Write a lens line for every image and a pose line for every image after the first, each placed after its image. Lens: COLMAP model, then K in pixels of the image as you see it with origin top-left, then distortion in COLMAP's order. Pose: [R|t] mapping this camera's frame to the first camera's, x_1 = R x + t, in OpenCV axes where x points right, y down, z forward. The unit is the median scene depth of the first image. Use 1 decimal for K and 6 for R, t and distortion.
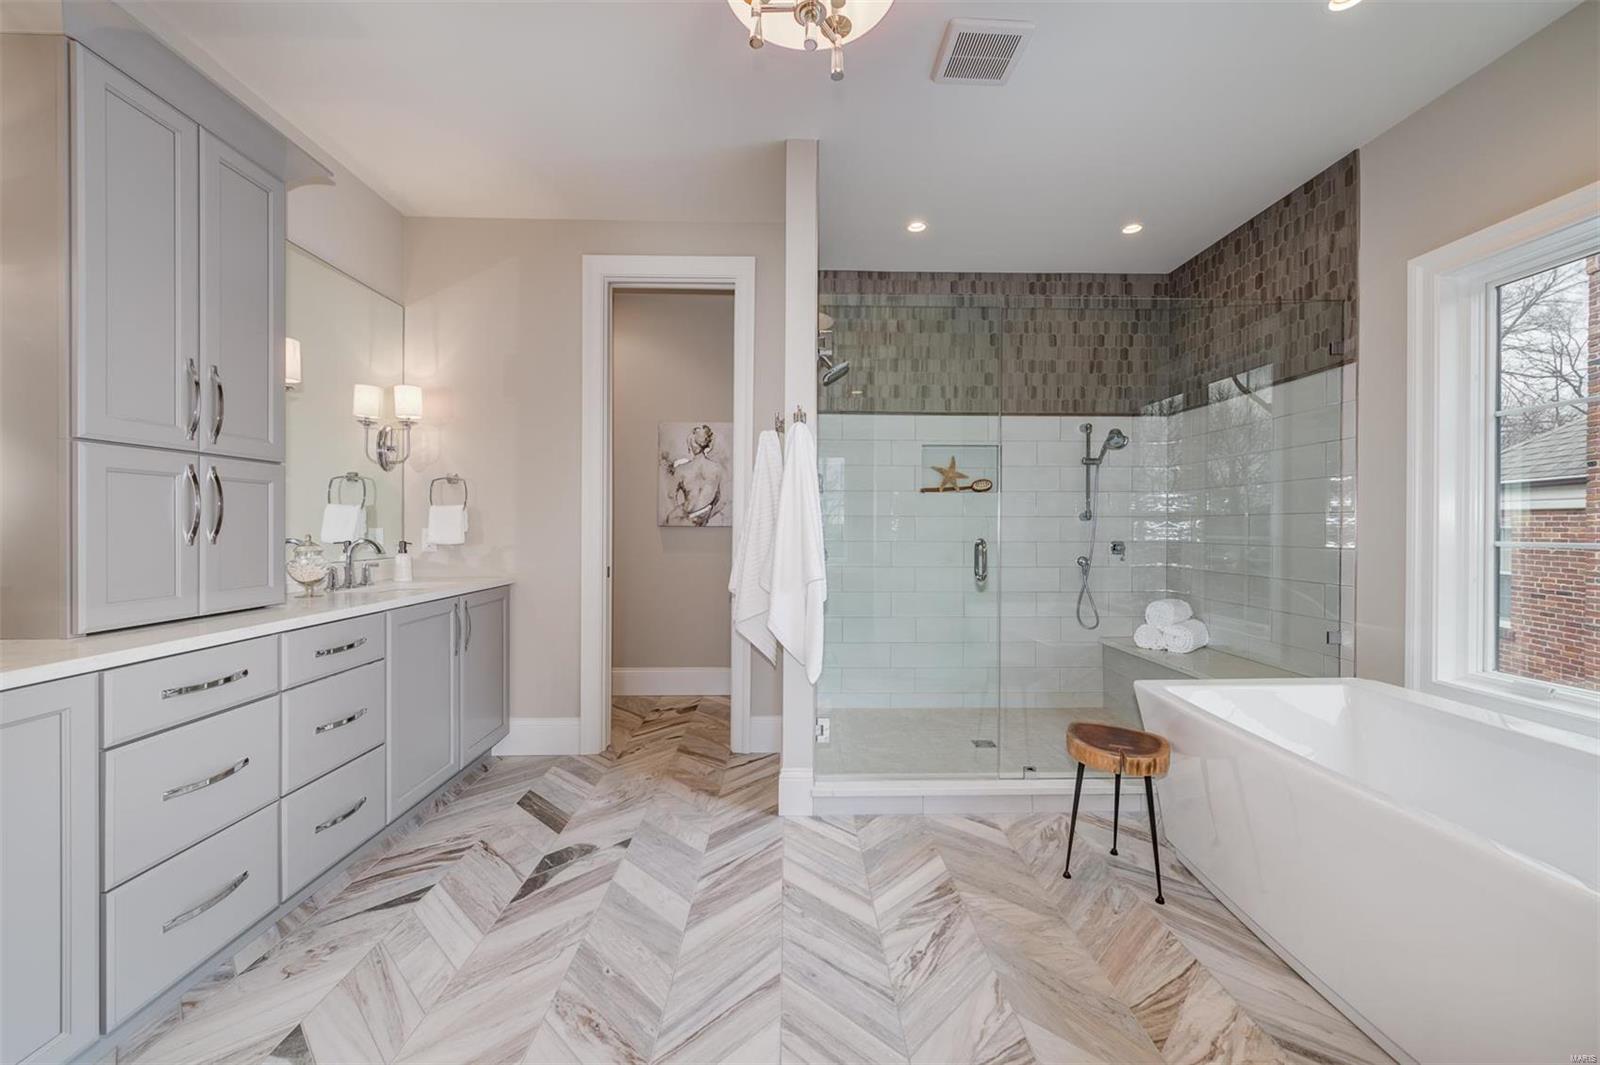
lens RADIAL K [[638.2, 0, 803.2], [0, 638.2, 532.9], [0, 0, 1]] dist [0.003278, 0.000183]
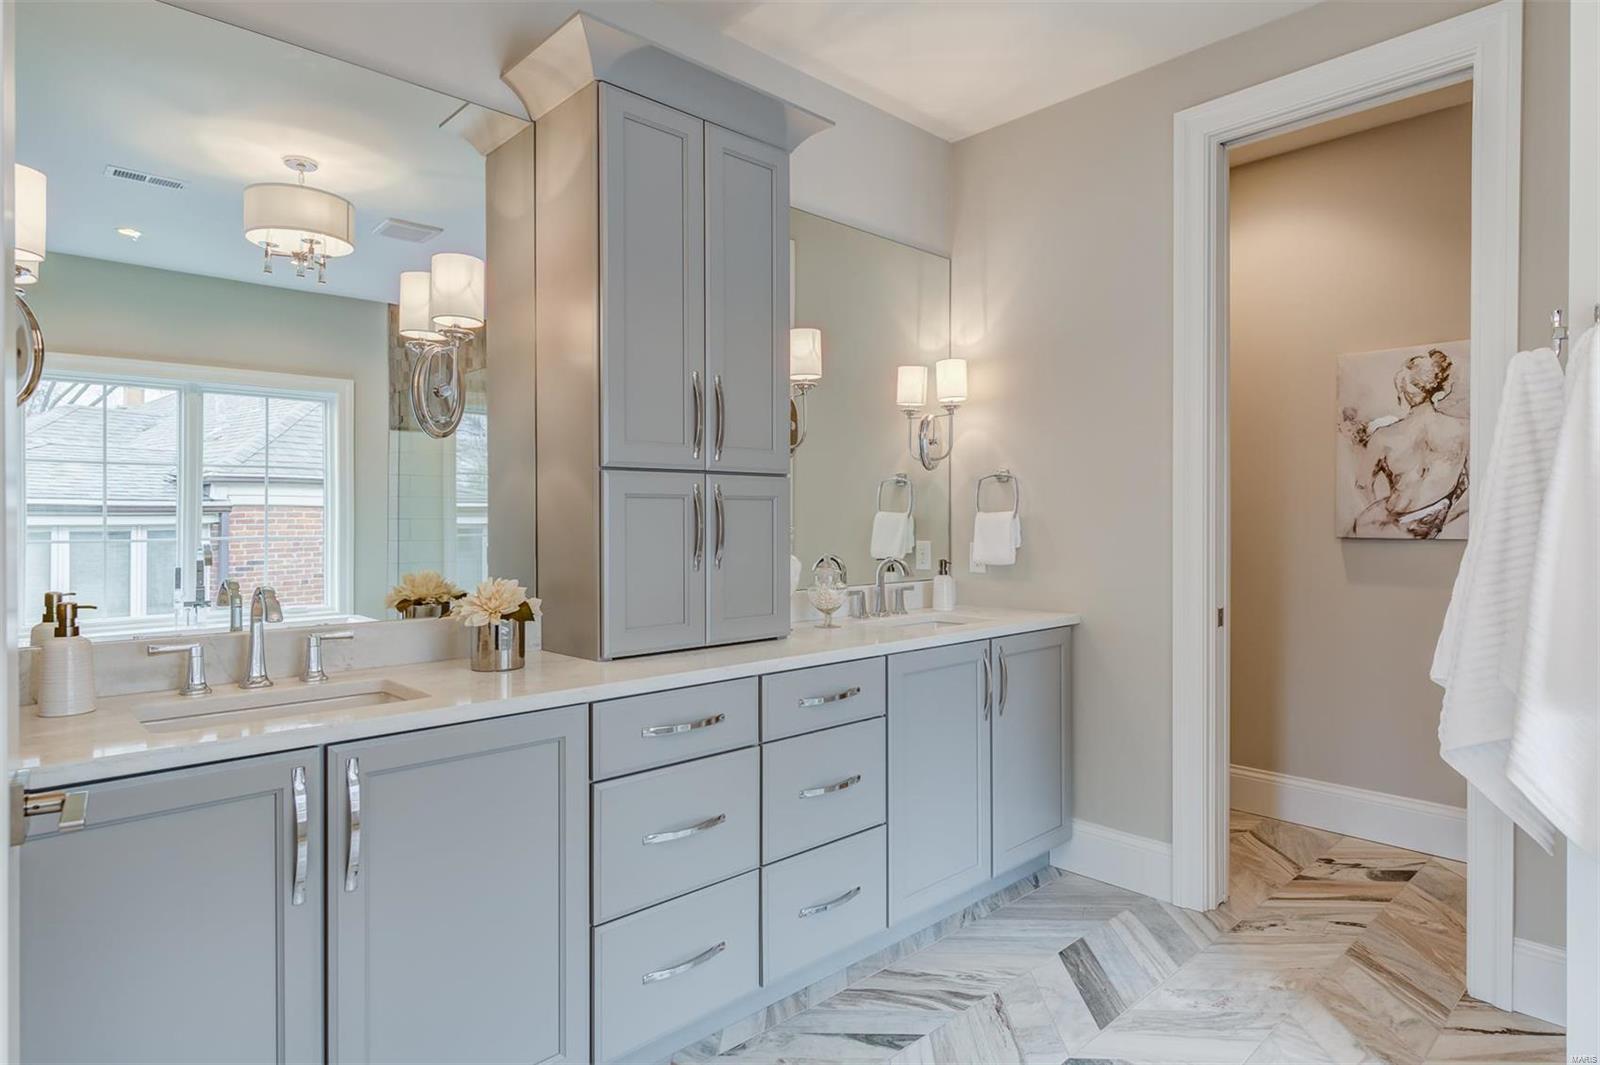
lens RADIAL K [[891.5, 0, 796.2], [0, 891.5, 521.8], [0, 0, 1]] dist [0.011599, -0.006087]
pose [[0.664795, -0.002529, -0.747022, 0.069009], [-0.002534, 0.999981, -0.005640, -0.025835], [0.747022, 0.005643, 0.664776, 0.137930]]
